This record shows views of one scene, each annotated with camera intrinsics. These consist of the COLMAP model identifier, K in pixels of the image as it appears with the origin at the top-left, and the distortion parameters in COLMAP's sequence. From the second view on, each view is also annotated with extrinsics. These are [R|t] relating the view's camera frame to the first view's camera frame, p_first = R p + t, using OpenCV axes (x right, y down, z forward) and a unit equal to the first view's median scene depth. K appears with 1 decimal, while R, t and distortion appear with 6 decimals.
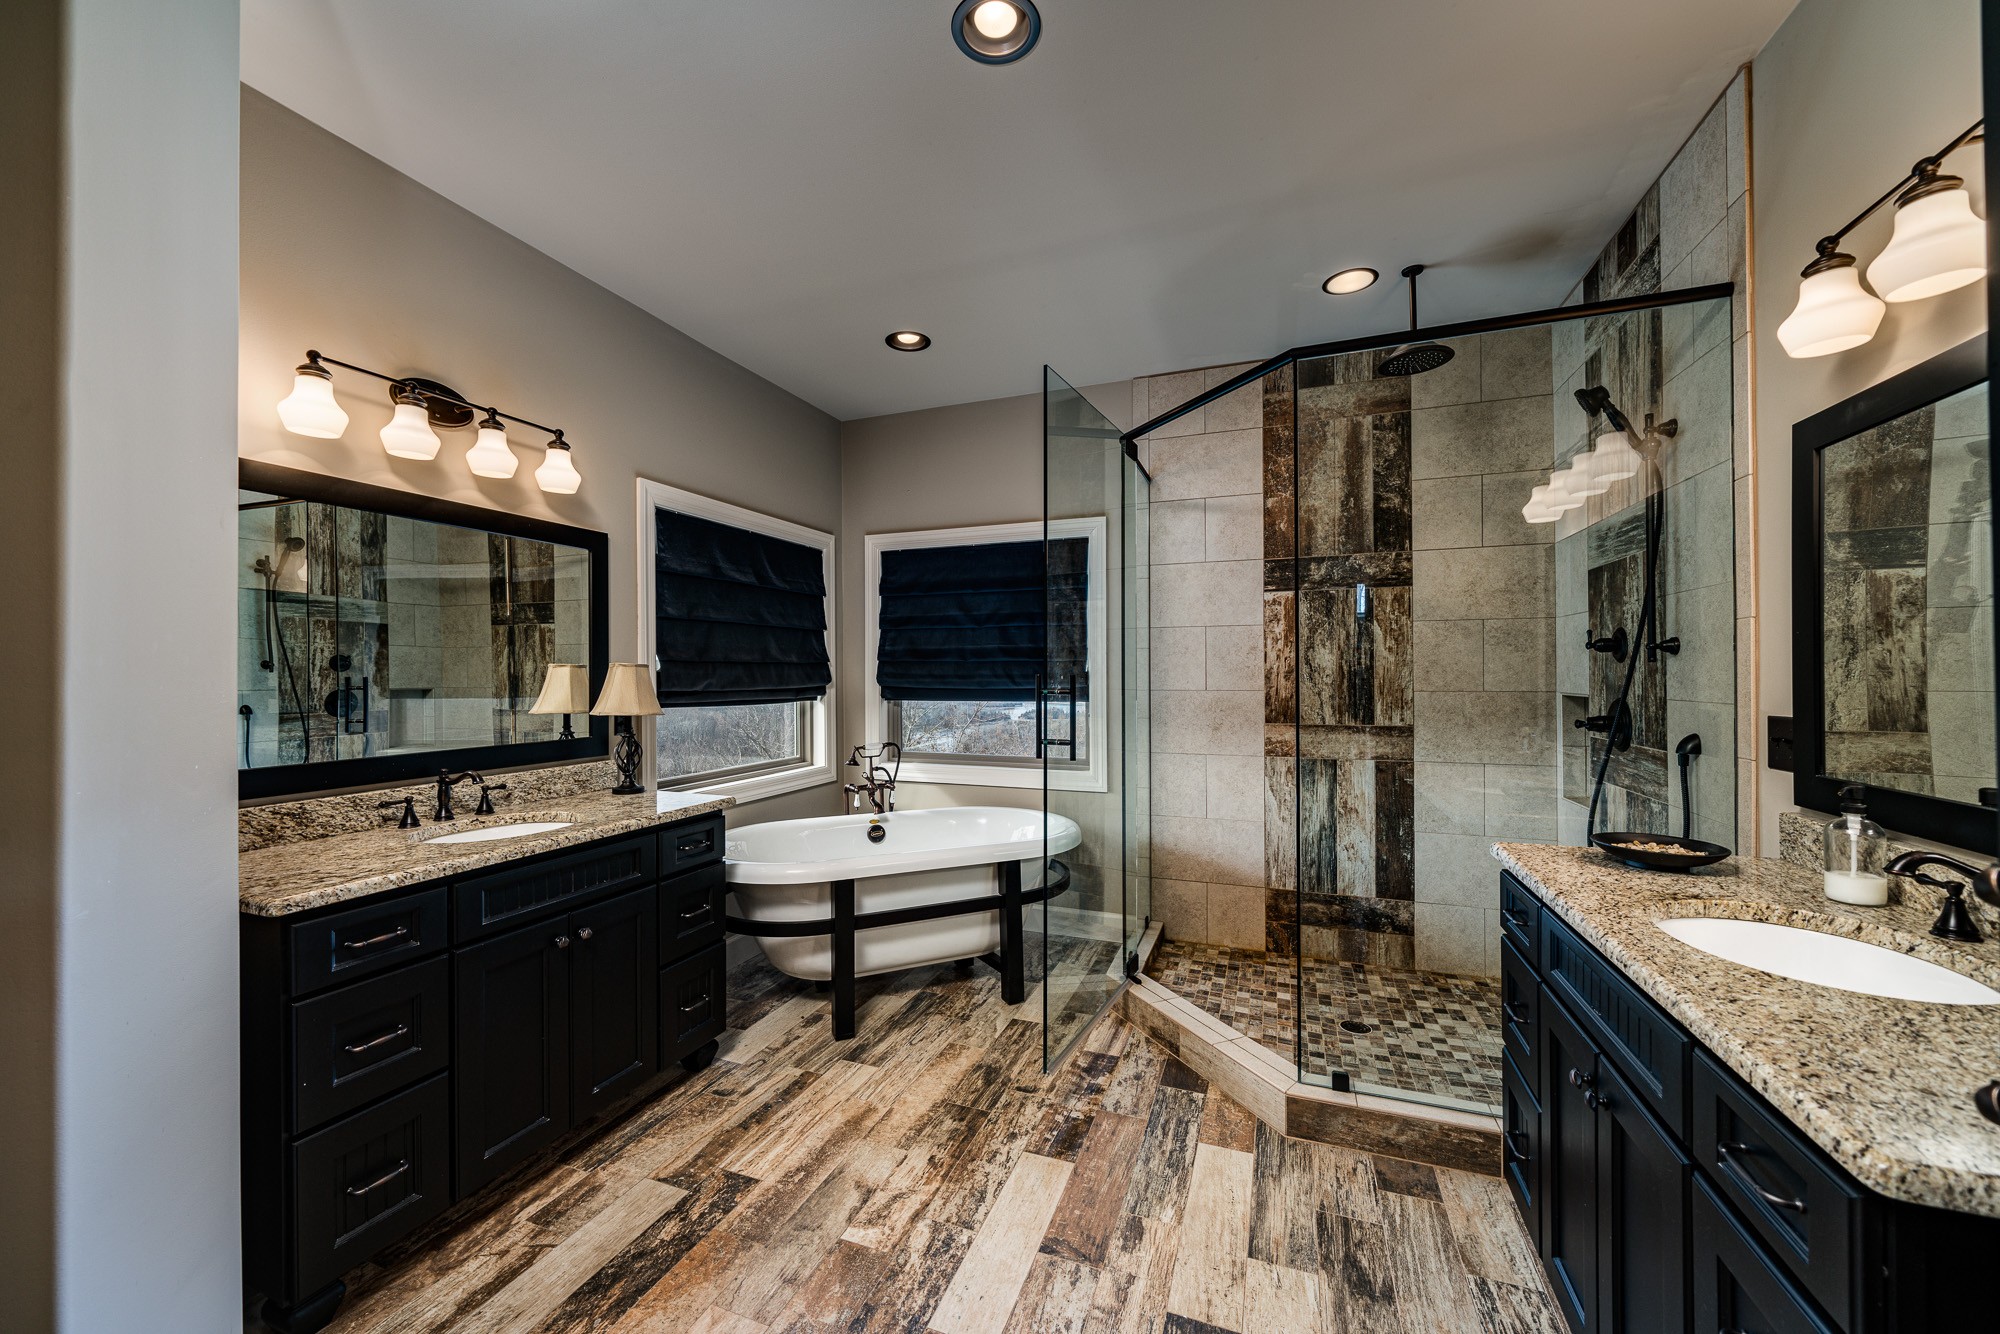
lens RADIAL K [[788.4, 0, 996.5], [0, 788.4, 673.1], [0, 0, 1]] dist [-0.007780, 0.000176]
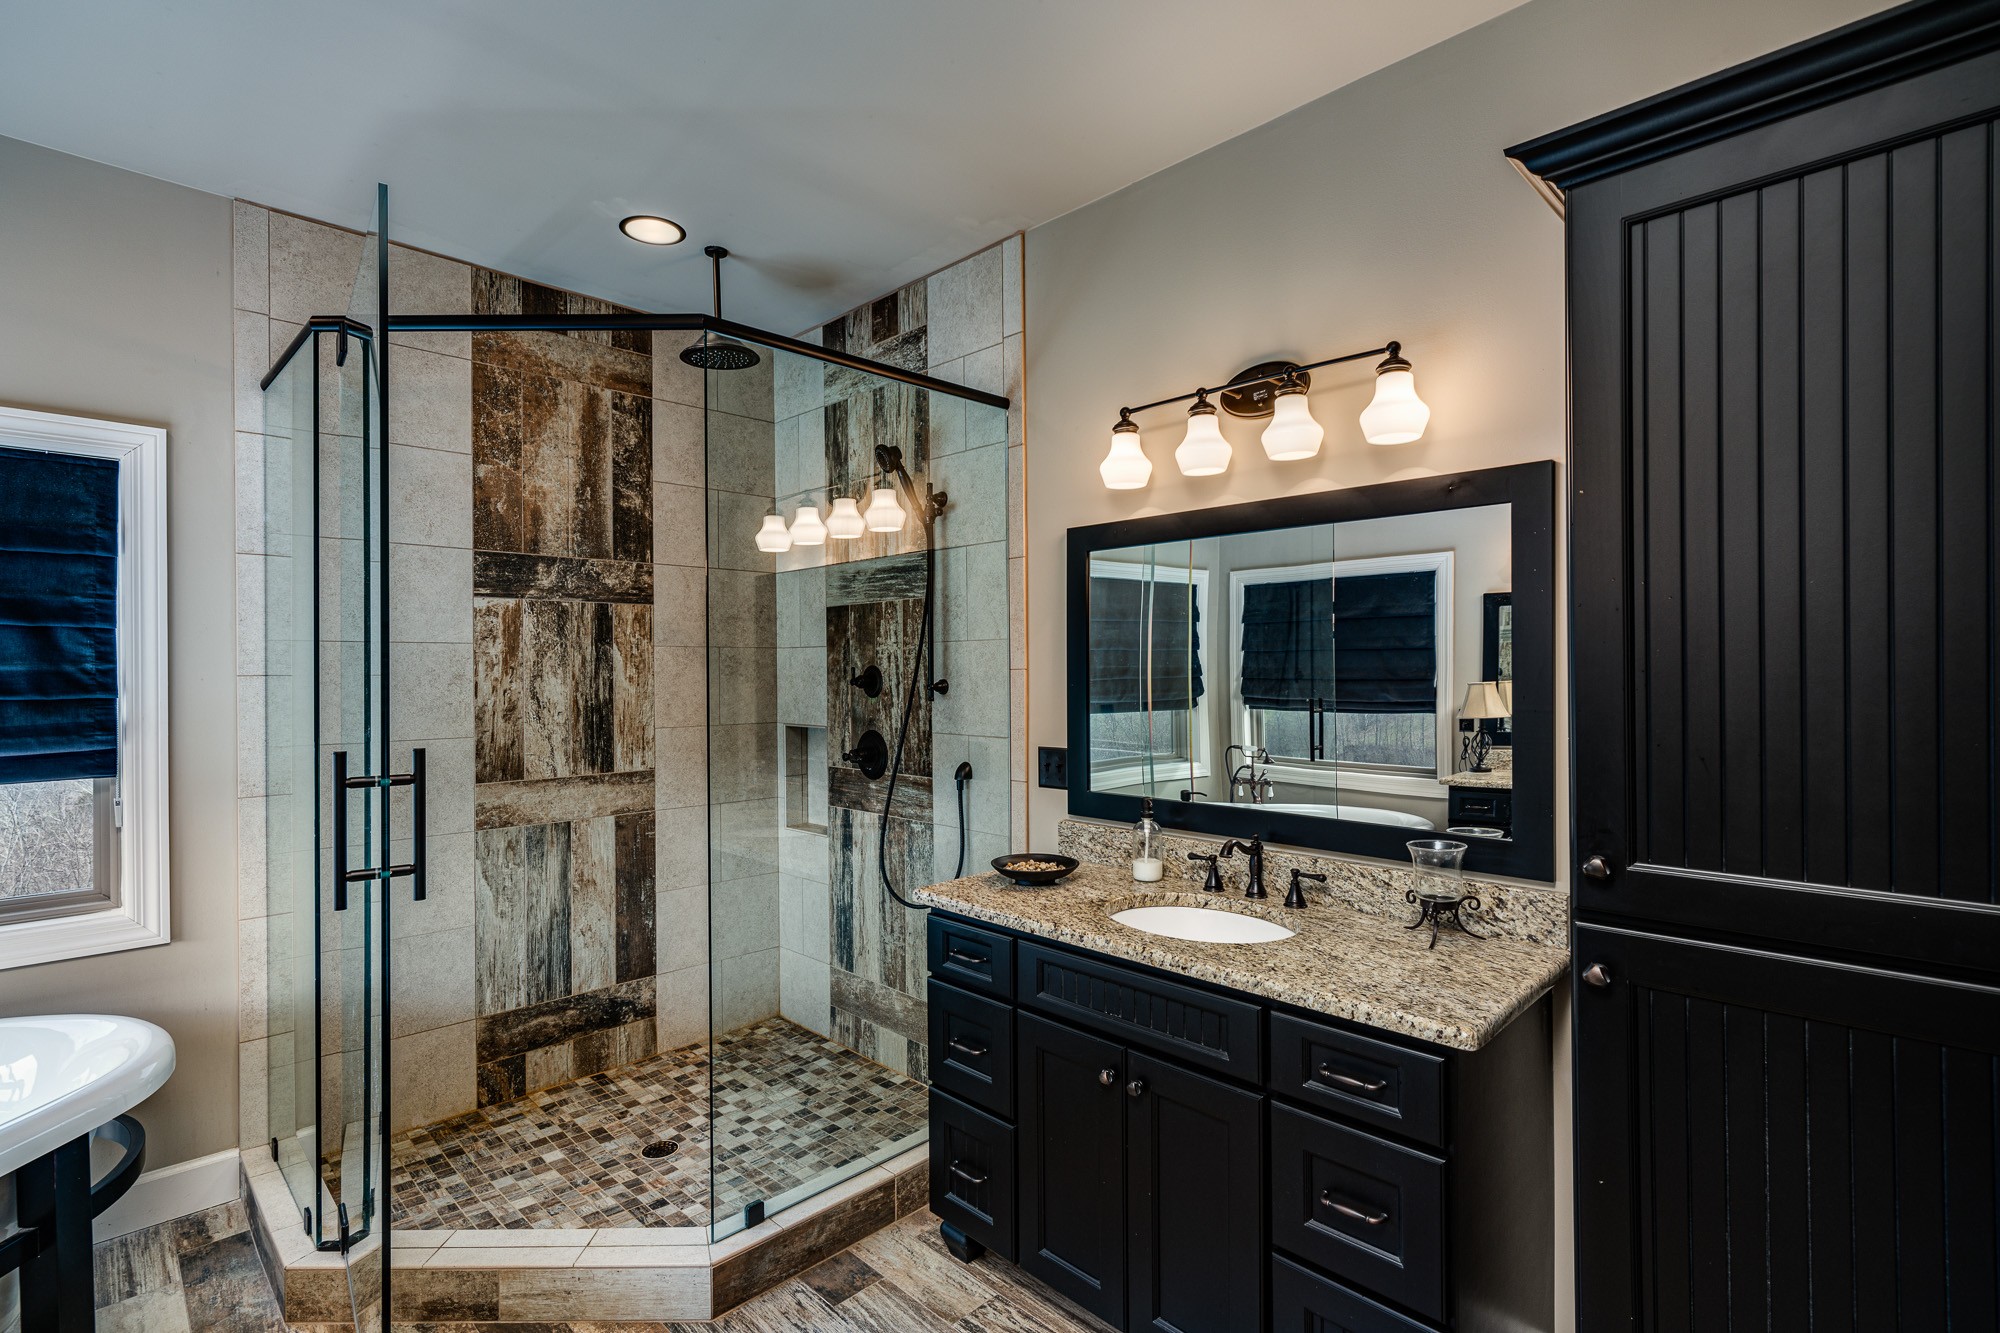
lens RADIAL K [[950.8, 0, 1000.0], [0, 950.8, 666.5], [0, 0, 1]] dist [0.002574, 0.001182]
pose [[0.387634, 0.004292, 0.921804, -0.275706], [-0.001803, 0.999991, -0.003897, -0.040626], [-0.921812, -0.000152, 0.387638, 0.255037]]
